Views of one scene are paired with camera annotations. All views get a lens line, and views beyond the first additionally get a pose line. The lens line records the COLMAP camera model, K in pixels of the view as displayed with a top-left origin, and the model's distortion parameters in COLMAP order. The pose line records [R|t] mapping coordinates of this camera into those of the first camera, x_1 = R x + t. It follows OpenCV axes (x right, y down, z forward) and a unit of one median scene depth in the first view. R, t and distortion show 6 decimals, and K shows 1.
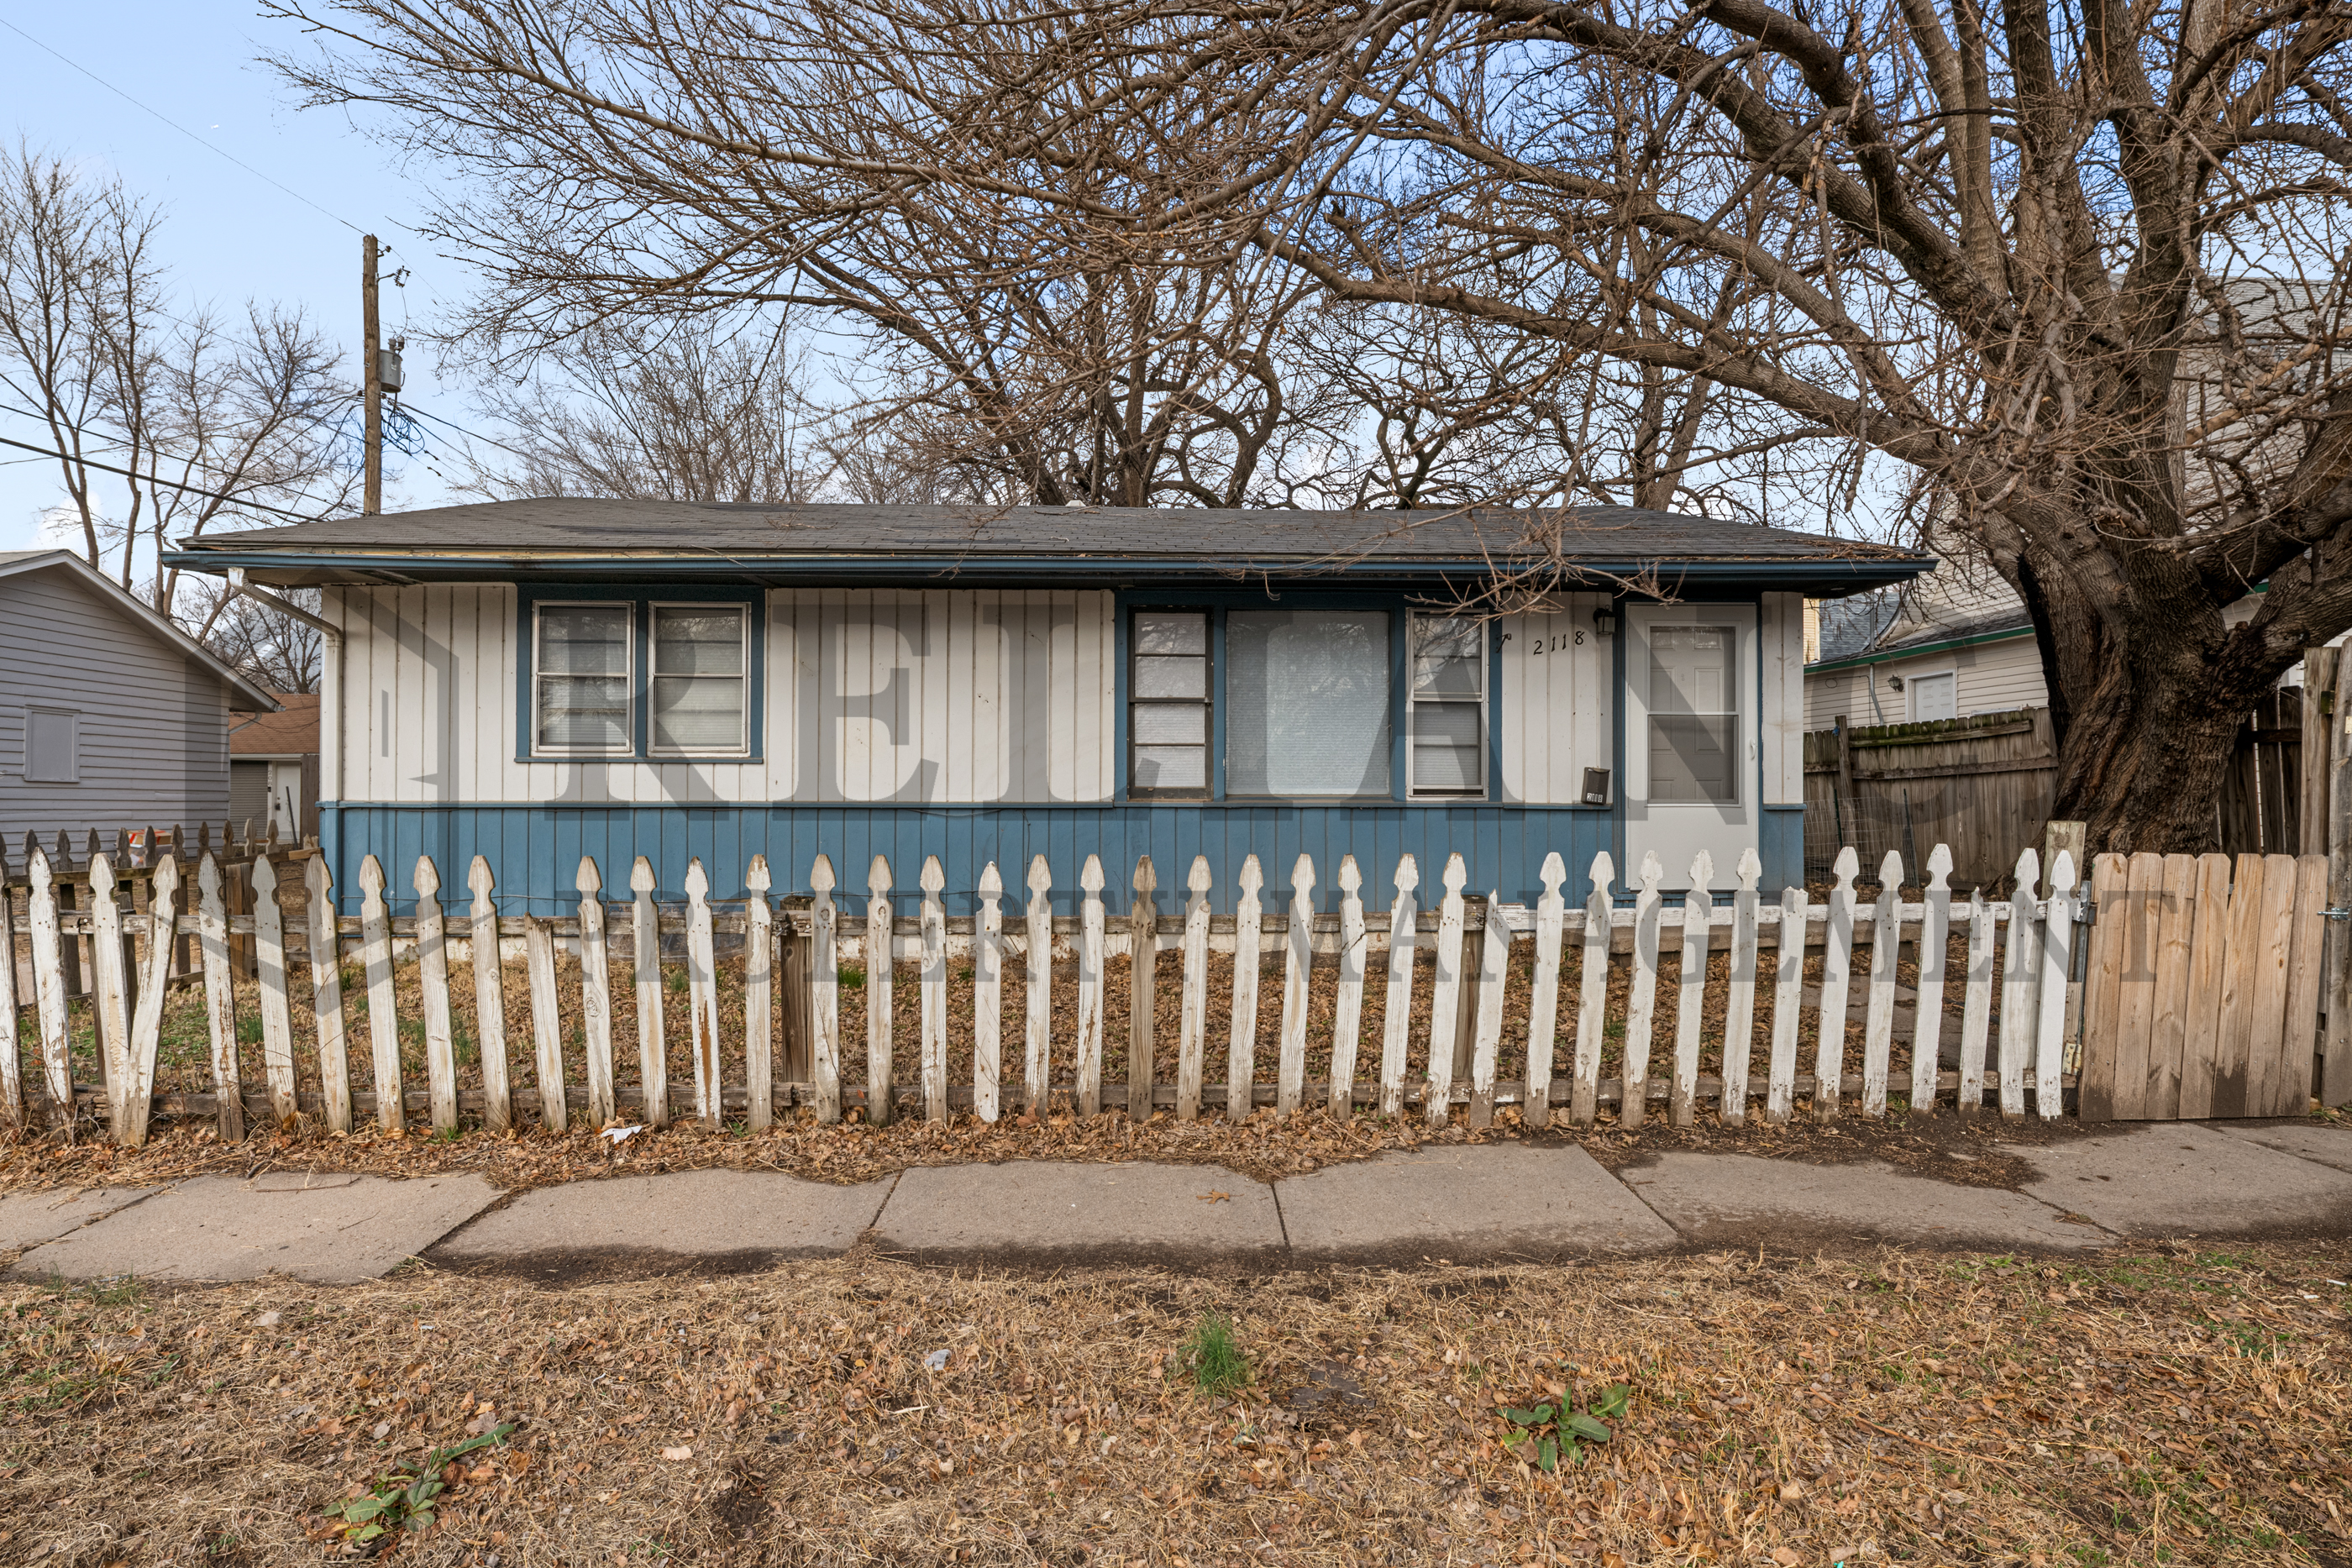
lens RADIAL K [[1117.2, 0, 1176.0], [0, 1117.2, 784.0], [0, 0, 1]] dist [-0.000569, -0.000067]
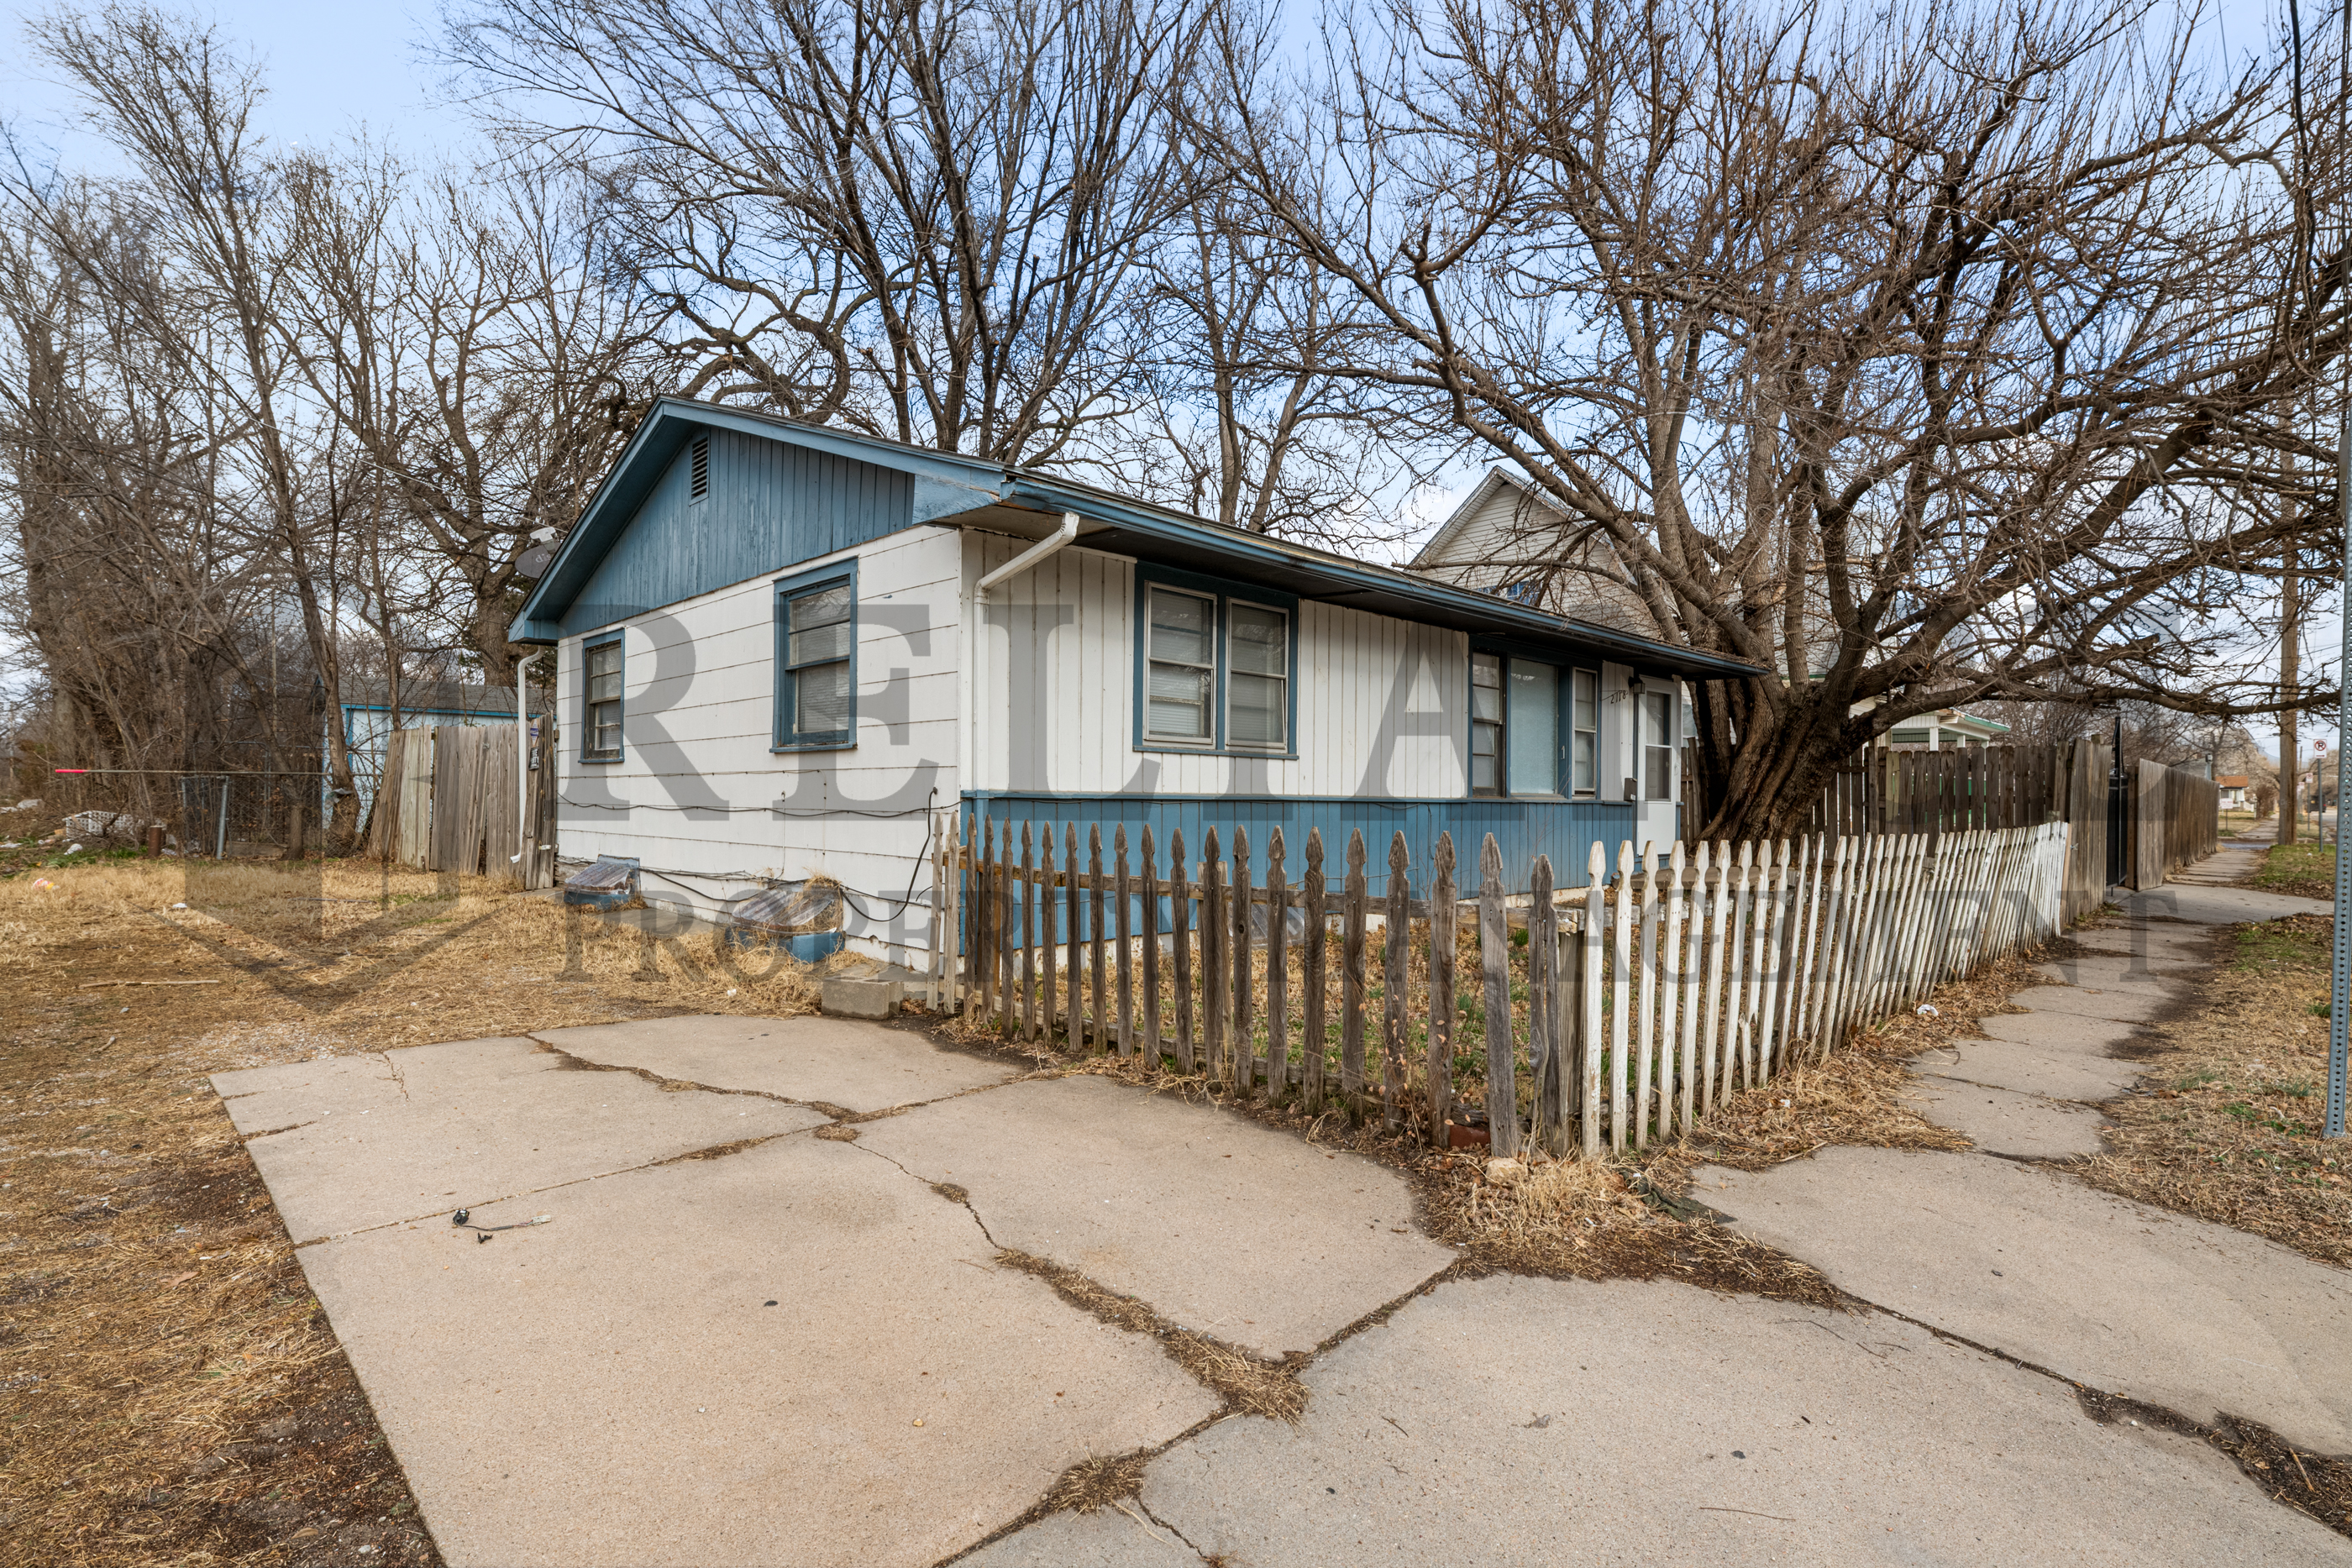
lens RADIAL K [[1117.2, 0, 1176.0], [0, 1117.2, 784.0], [0, 0, 1]] dist [-0.000569, -0.000067]
pose [[0.747024, 0.015021, 0.664627, -1.177962], [-0.023075, 0.999728, 0.003341, 0.003327], [-0.664396, -0.017833, 0.747168, 0.283648]]
